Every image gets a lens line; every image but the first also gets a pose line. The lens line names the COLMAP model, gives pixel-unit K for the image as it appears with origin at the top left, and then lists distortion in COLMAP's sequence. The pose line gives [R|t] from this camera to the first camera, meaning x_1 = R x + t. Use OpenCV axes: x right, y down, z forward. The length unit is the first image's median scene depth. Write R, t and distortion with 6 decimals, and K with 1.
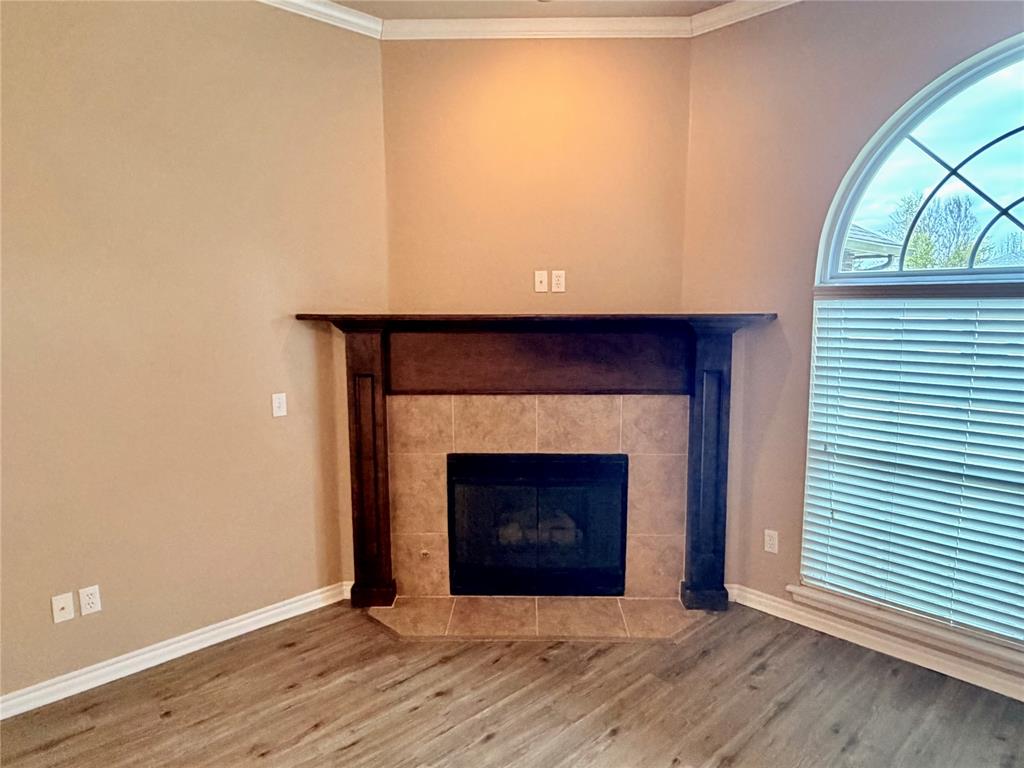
lens RADIAL K [[649.0, 0, 512.4], [0, 649.0, 384.4], [0, 0, 1]] dist [-0.005180, 0.001171]
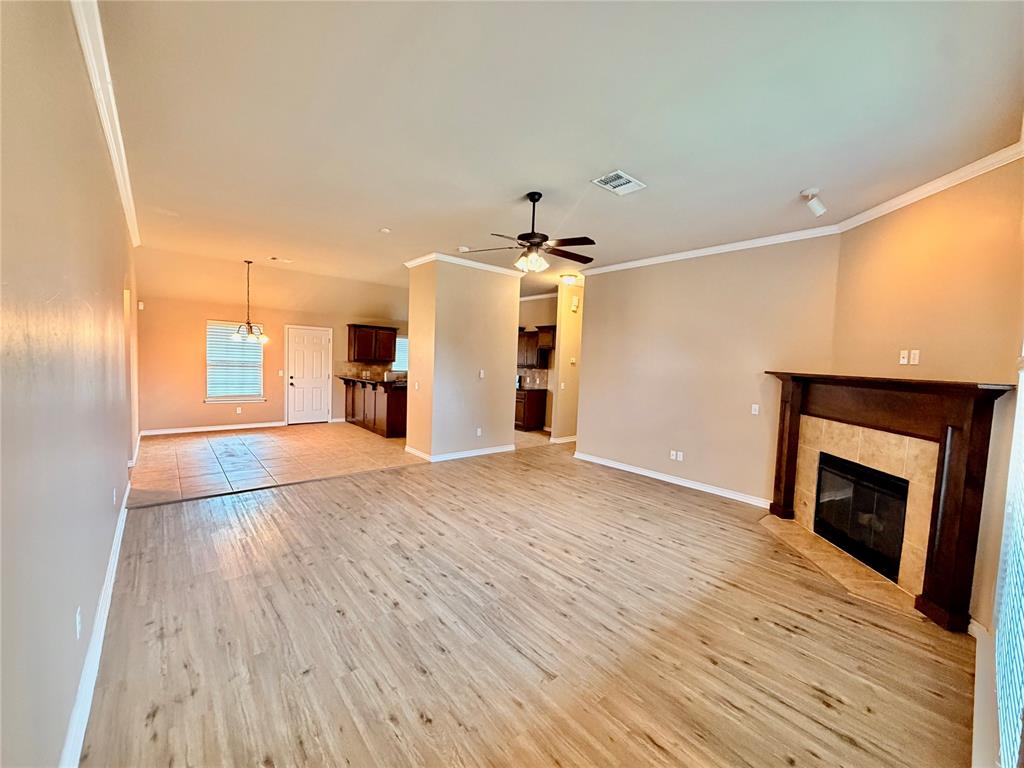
lens RADIAL K [[405.7, 0, 512.4], [0, 405.7, 384.1], [0, 0, 1]] dist [-0.001191, -0.000350]
pose [[-0.044692, 0.064365, -0.996925, 1.086106], [-0.168903, 0.983069, 0.071042, -0.013058], [0.984619, 0.171558, -0.033064, 0.163446]]
